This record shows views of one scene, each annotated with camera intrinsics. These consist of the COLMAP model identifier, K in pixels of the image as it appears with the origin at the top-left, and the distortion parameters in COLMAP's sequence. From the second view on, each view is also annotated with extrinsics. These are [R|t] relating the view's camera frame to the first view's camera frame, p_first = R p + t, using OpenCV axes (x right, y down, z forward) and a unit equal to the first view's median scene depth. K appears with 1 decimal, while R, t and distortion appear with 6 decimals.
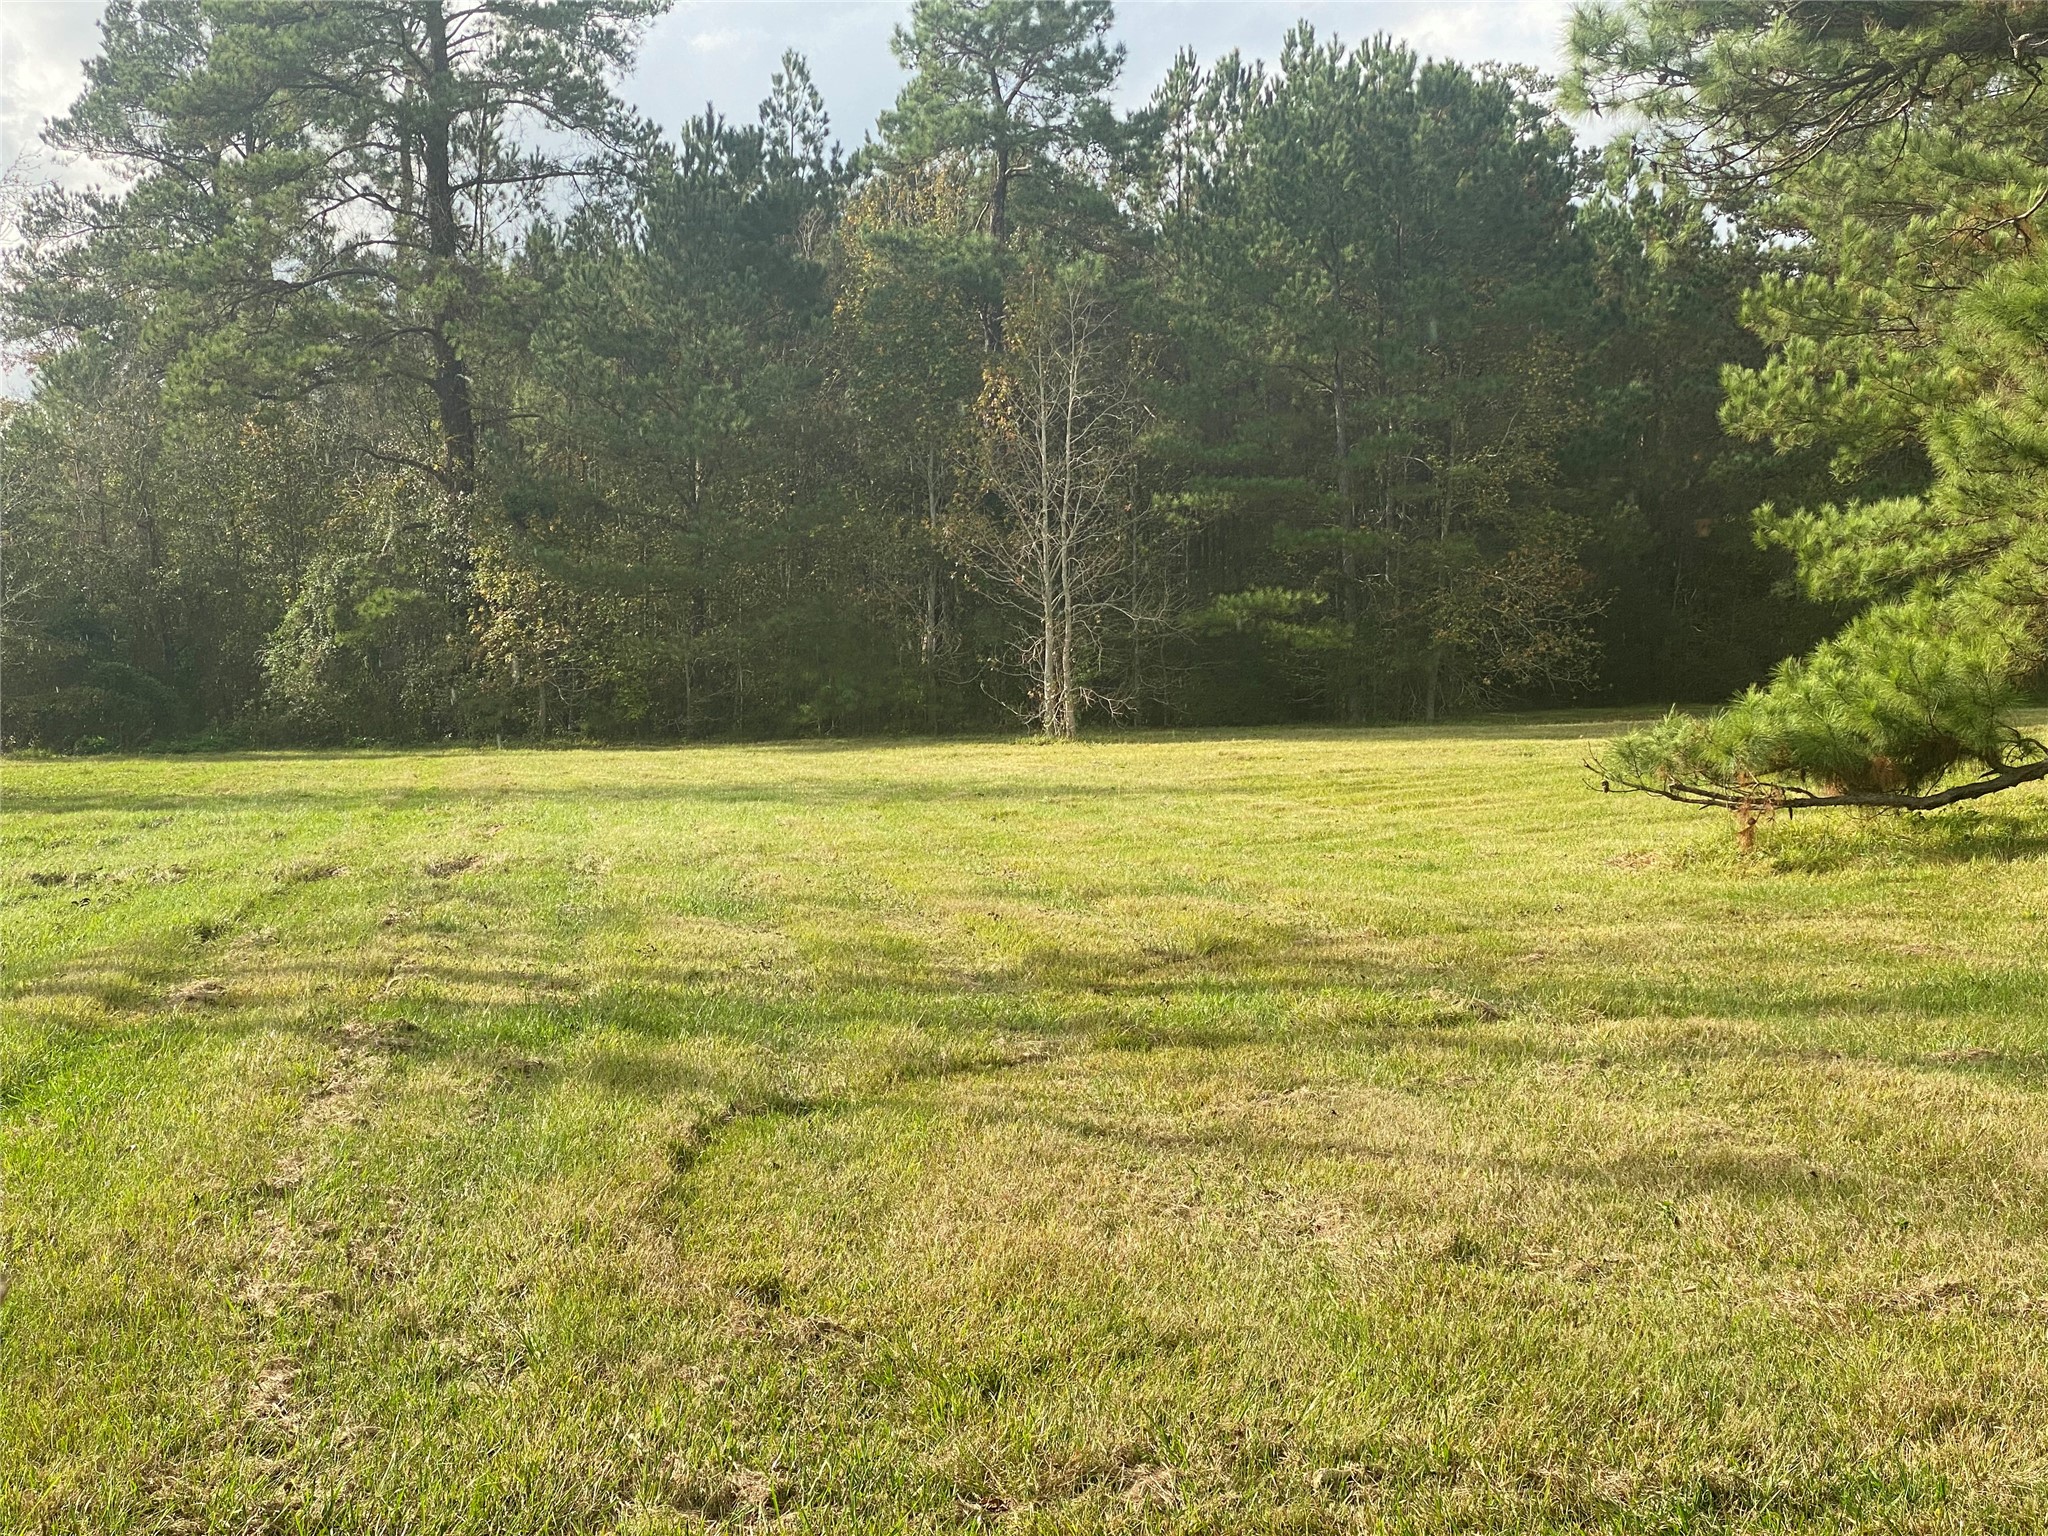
lens RADIAL K [[2798.0, 0, 1024.7], [0, 2798.0, 811.6], [0, 0, 1]] dist [0.129714, -0.298434]
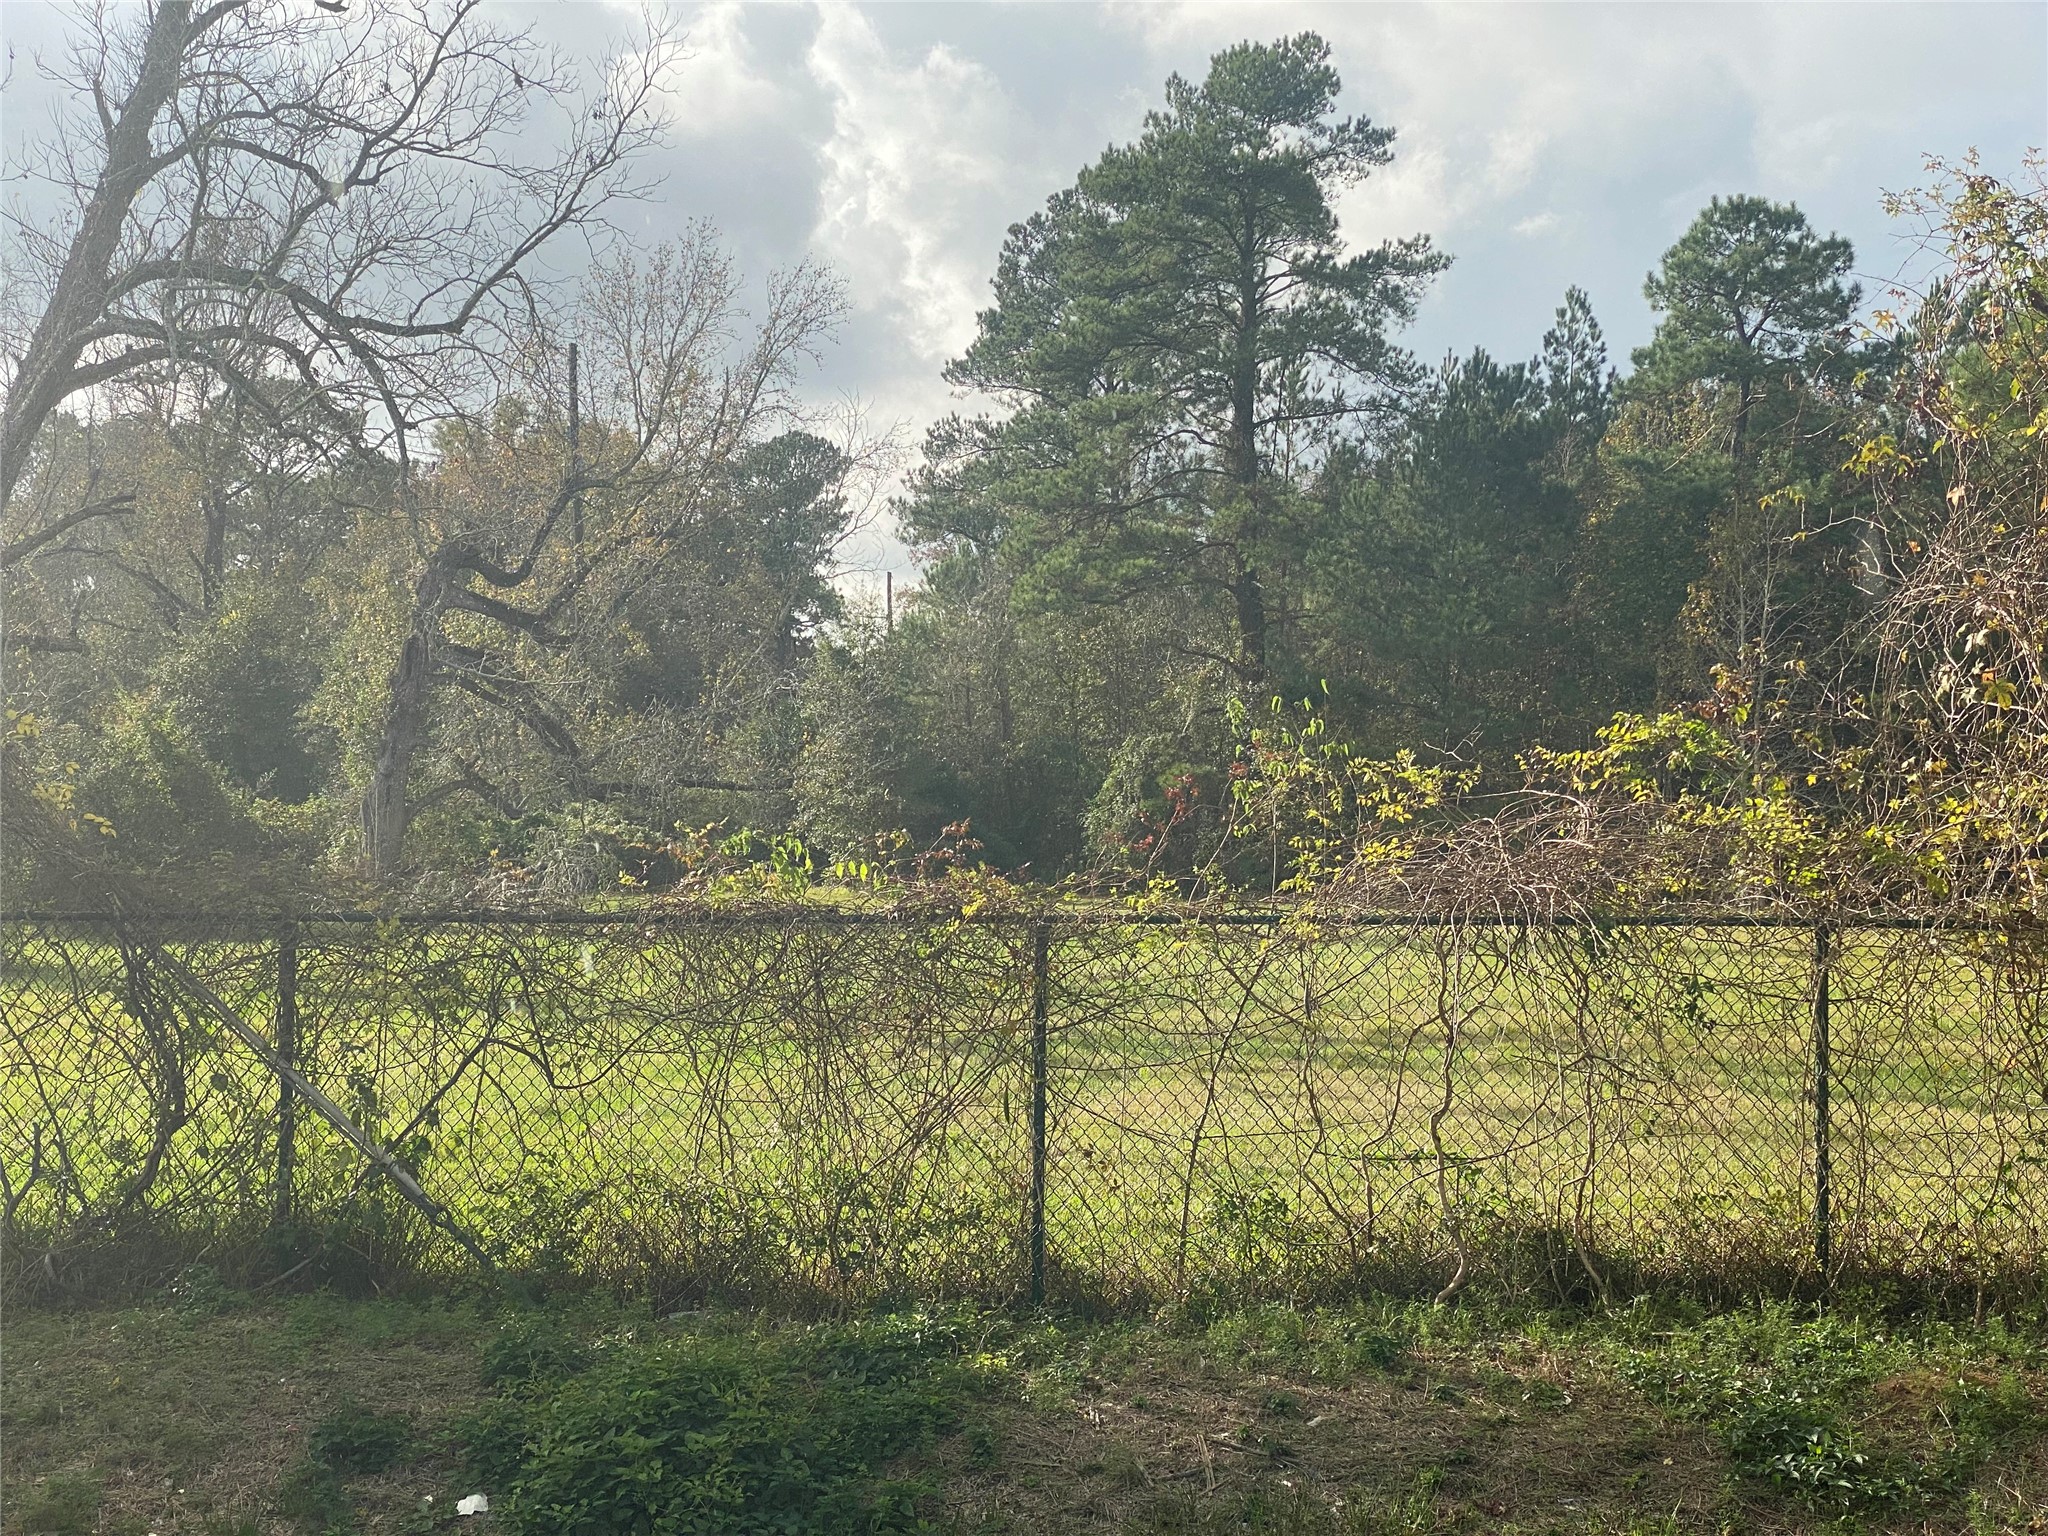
lens RADIAL K [[2798.0, 0, 1024.7], [0, 2798.0, 811.6], [0, 0, 1]] dist [0.129714, -0.298434]
pose [[0.952094, 0.028879, -0.304438, 0.064325], [-0.047286, 0.997460, -0.053261, 0.005685], [0.302127, 0.065106, 0.951042, -0.123393]]
